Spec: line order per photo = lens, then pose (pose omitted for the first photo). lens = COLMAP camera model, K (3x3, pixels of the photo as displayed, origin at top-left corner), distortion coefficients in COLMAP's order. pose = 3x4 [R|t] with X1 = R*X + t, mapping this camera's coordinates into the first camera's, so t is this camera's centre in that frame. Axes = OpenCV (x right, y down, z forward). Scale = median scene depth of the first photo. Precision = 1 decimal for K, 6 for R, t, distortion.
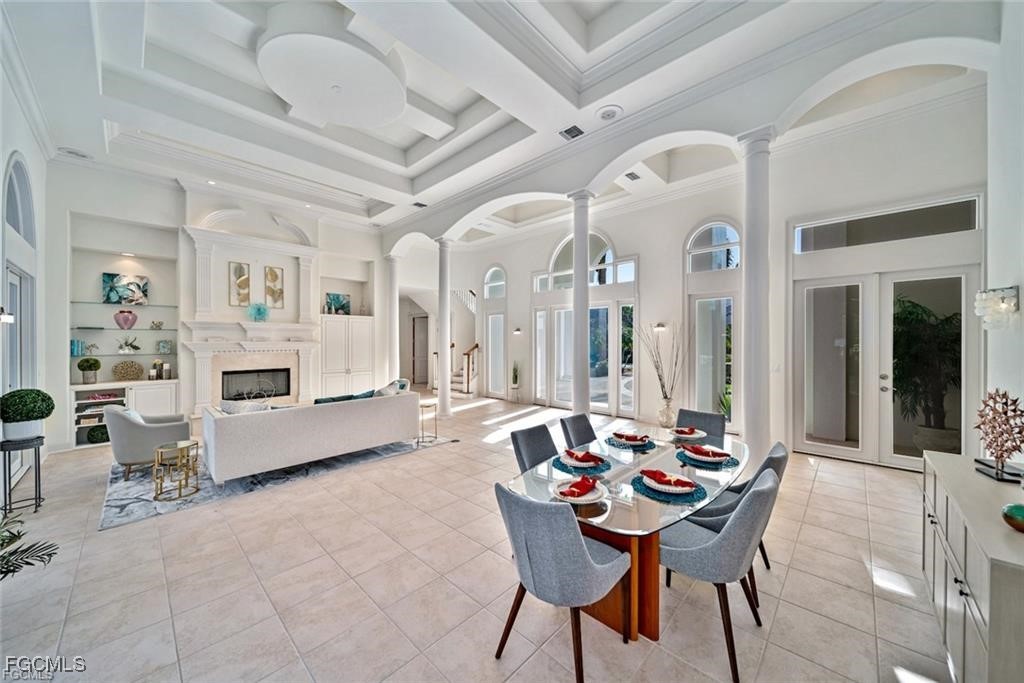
lens RADIAL K [[359.5, 0, 517.2], [0, 359.5, 342.5], [0, 0, 1]] dist [0.002110, -0.001222]
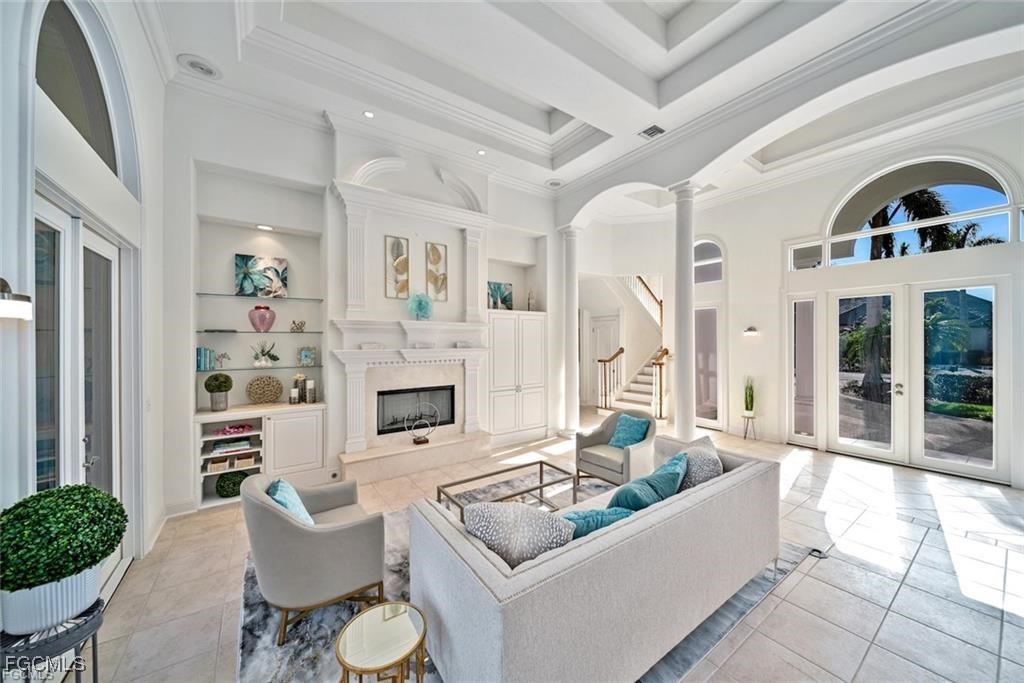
lens RADIAL K [[359.5, 0, 518.8], [0, 359.5, 342.0], [0, 0, 1]] dist [0.002110, -0.001222]
pose [[0.980559, -0.000561, -0.196222, -0.403348], [0.000406, 1.000000, -0.000833, -0.014662], [0.196222, 0.000737, 0.980559, 0.359589]]
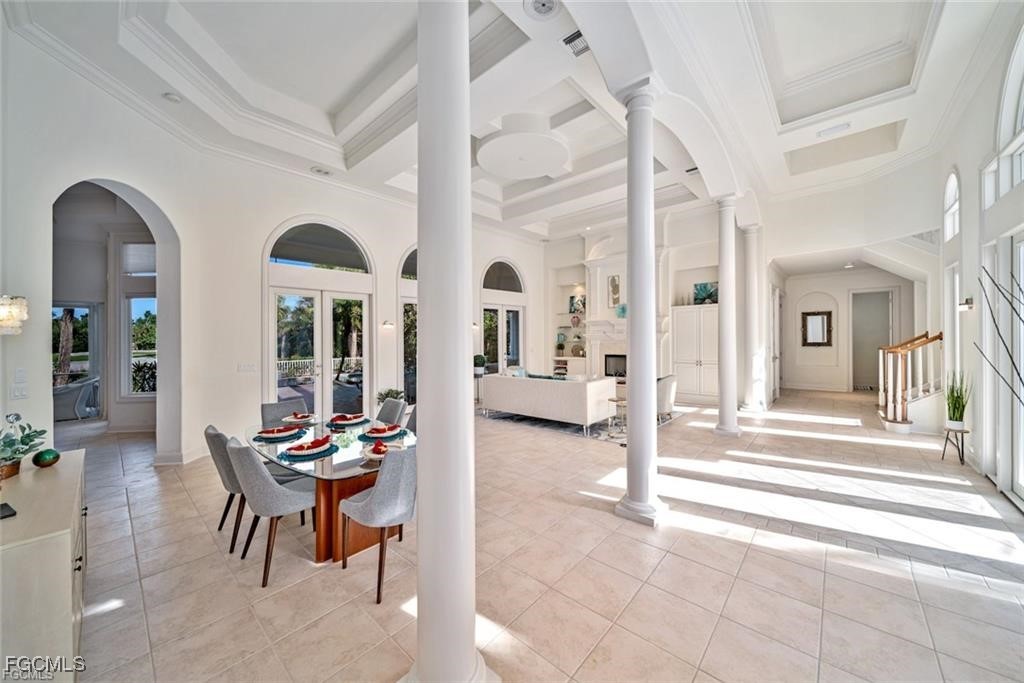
lens RADIAL K [[359.5, 0, 518.1], [0, 359.5, 335.5], [0, 0, 1]] dist [0.002110, -0.001222]
pose [[0.042977, 0.001200, -0.999075, 0.582742], [0.013094, 0.999913, 0.001764, -0.002835], [0.998990, -0.013158, 0.042958, 0.582438]]
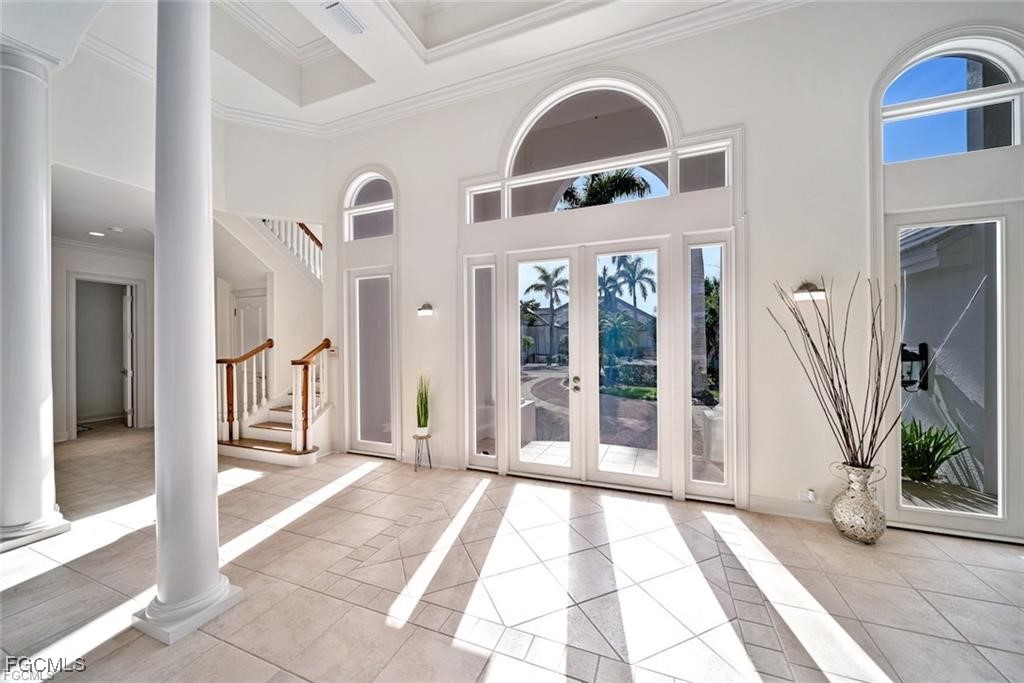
lens RADIAL K [[359.5, 0, 516.0], [0, 359.5, 336.7], [0, 0, 1]] dist [0.002110, -0.001222]
pose [[0.931948, -0.010846, 0.362431, -0.080681], [0.012225, 0.999924, -0.001512, 0.007316], [-0.362387, 0.005840, 0.932010, 0.738326]]
